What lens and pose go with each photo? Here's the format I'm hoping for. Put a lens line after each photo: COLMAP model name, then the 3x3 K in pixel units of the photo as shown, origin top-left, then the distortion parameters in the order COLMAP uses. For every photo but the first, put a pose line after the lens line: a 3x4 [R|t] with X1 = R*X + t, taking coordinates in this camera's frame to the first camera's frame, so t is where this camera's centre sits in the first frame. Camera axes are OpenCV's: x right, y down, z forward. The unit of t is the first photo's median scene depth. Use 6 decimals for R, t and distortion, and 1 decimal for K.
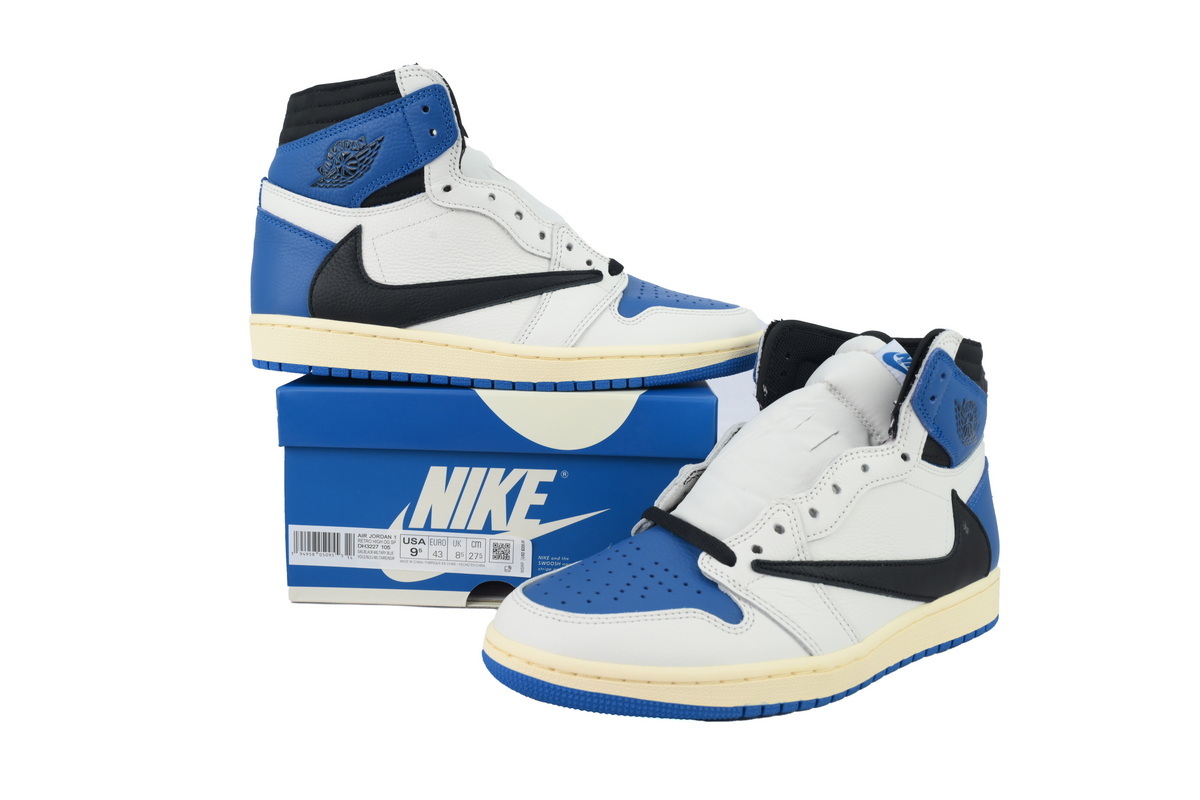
lens RADIAL K [[737.3, 0, 600.0], [0, 737.3, 400.0], [0, 0, 1]] dist [-0.116745, -0.000288]
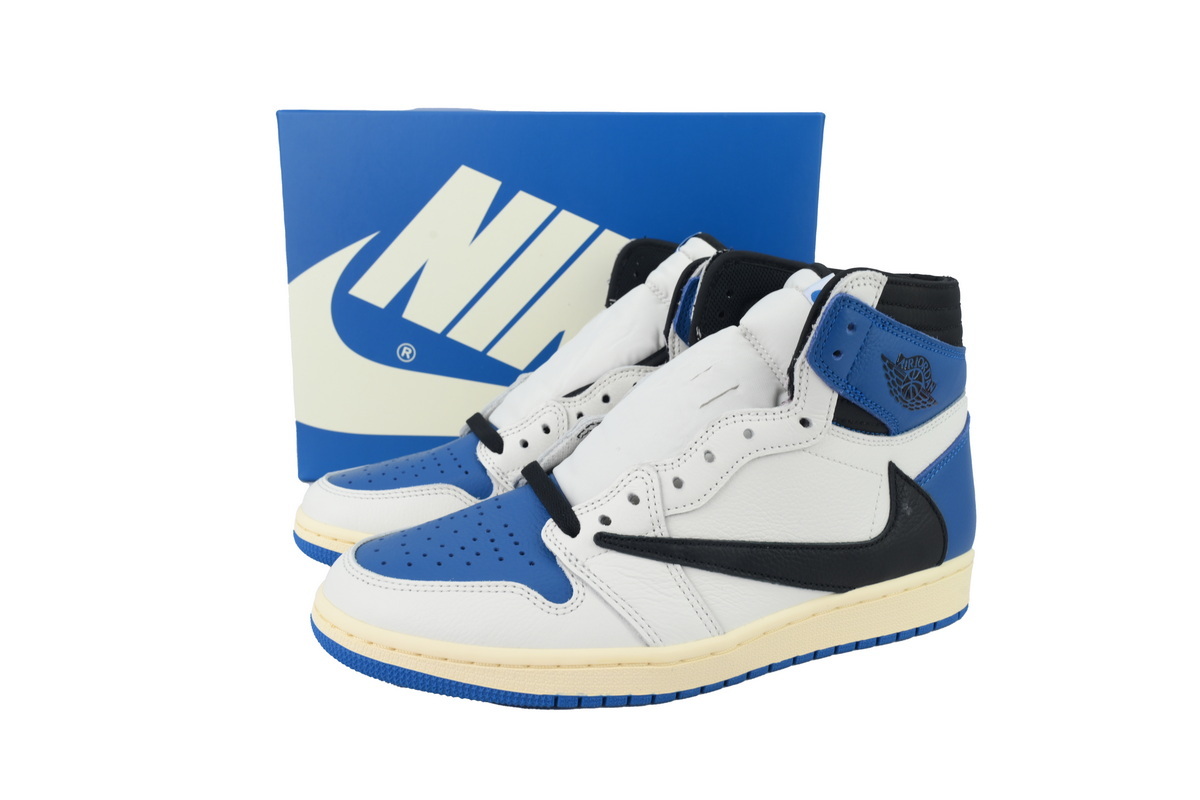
lens RADIAL K [[737.3, 0, 600.0], [0, 737.3, 400.0], [0, 0, 1]] dist [-0.116745, -0.000288]
pose [[0.986731, 0.037324, -0.158015, 0.327247], [-0.020606, 0.994137, 0.106146, -0.032426], [0.161051, -0.101481, 0.981715, 0.134896]]
